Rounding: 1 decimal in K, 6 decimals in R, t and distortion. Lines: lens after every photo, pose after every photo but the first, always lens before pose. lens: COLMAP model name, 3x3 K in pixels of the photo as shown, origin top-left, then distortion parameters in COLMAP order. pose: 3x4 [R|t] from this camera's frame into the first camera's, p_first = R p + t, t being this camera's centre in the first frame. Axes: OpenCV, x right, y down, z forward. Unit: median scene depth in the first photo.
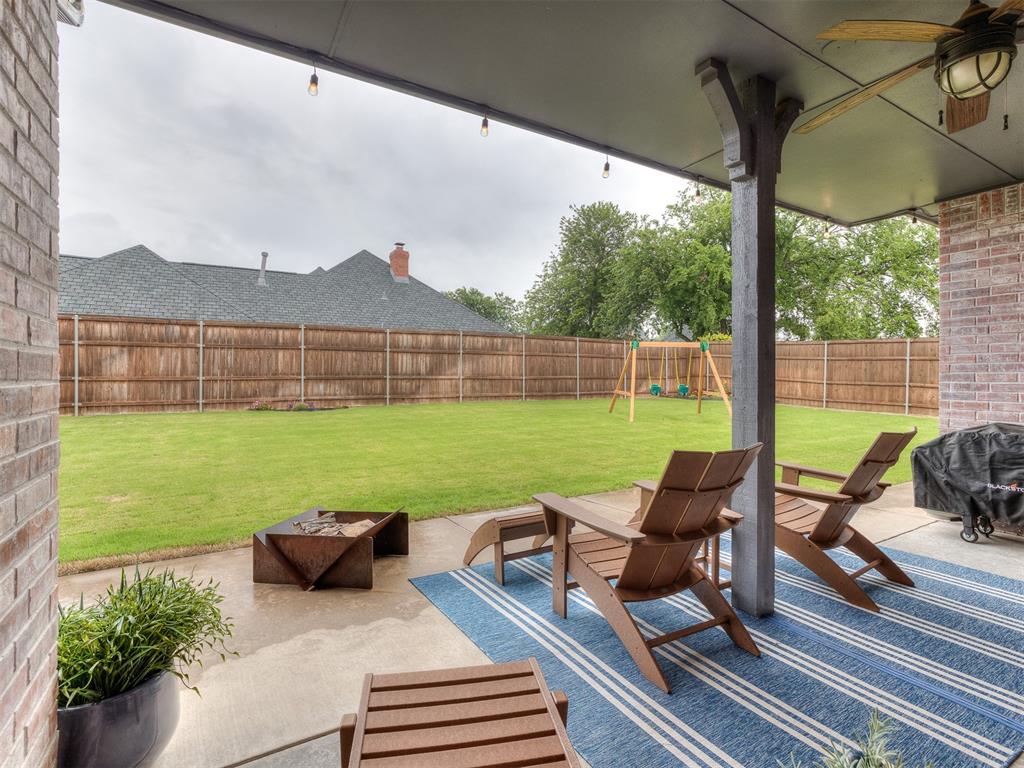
lens RADIAL K [[492.5, 0, 512.0], [0, 492.5, 384.0], [0, 0, 1]] dist [-0.028096, 0.010071]
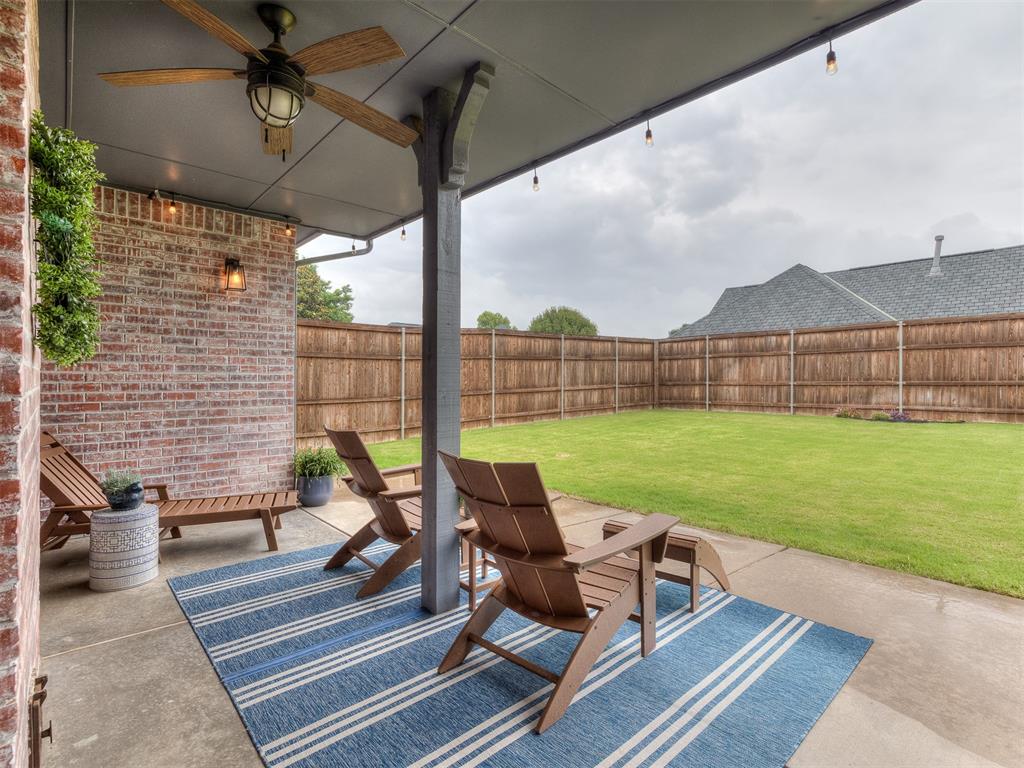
lens RADIAL K [[492.5, 0, 512.0], [0, 492.5, 384.0], [0, 0, 1]] dist [-0.028096, 0.010071]
pose [[0.224516, 0.006478, -0.974449, 0.270575], [-0.016062, 0.999867, 0.002946, -0.003444], [0.974338, 0.014990, 0.224590, 0.158878]]
